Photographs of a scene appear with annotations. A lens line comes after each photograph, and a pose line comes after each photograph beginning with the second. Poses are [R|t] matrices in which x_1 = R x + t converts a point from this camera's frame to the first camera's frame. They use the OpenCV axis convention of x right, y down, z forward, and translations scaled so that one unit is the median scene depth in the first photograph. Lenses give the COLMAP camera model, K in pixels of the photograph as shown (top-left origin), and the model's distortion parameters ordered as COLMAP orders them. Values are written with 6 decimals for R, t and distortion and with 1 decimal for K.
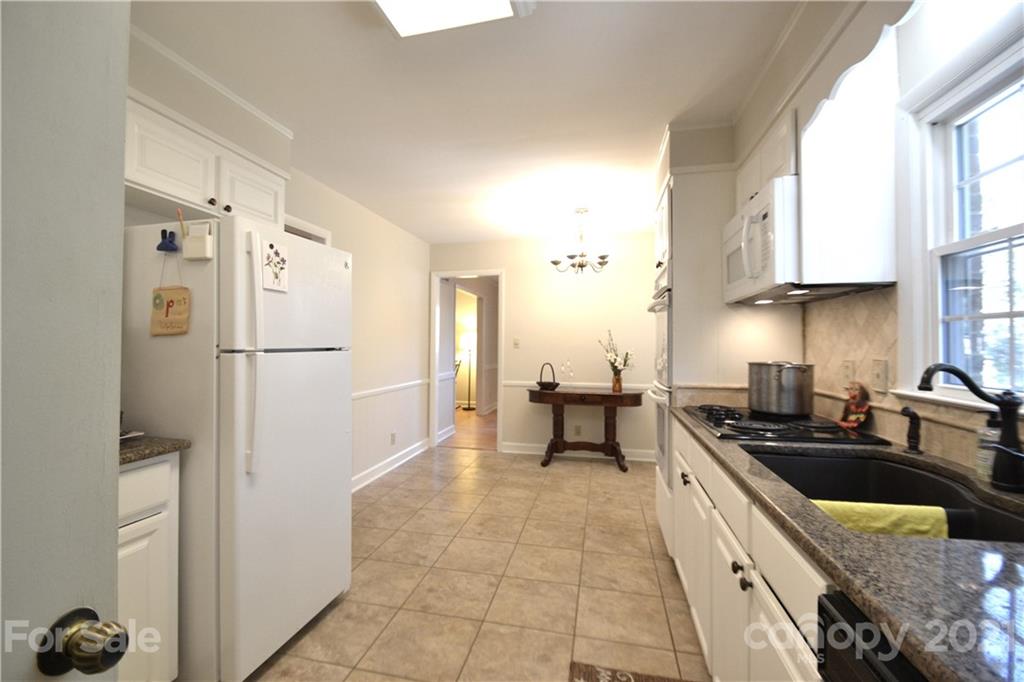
lens RADIAL K [[452.7, 0, 493.5], [0, 452.7, 340.2], [0, 0, 1]] dist [0.000398, -0.000373]
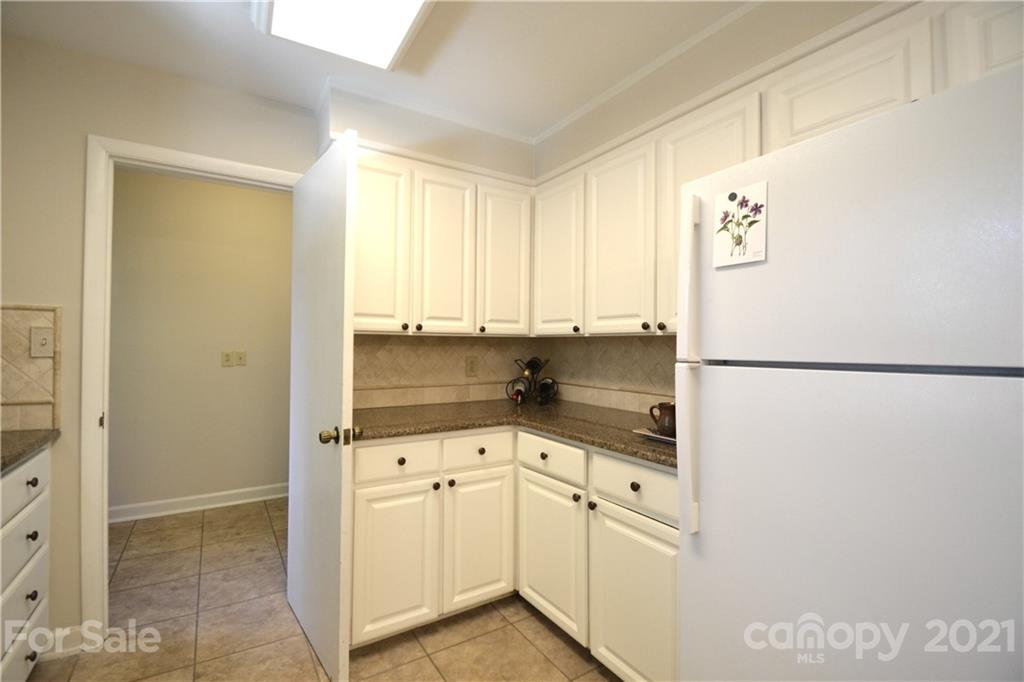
lens RADIAL K [[452.7, 0, 493.5], [0, 452.7, 340.2], [0, 0, 1]] dist [0.000398, -0.000373]
pose [[-0.697063, -0.016513, -0.716819, 0.187500], [0.000701, 0.999719, -0.023713, 0.006253], [0.717009, -0.017032, -0.696856, 1.196204]]
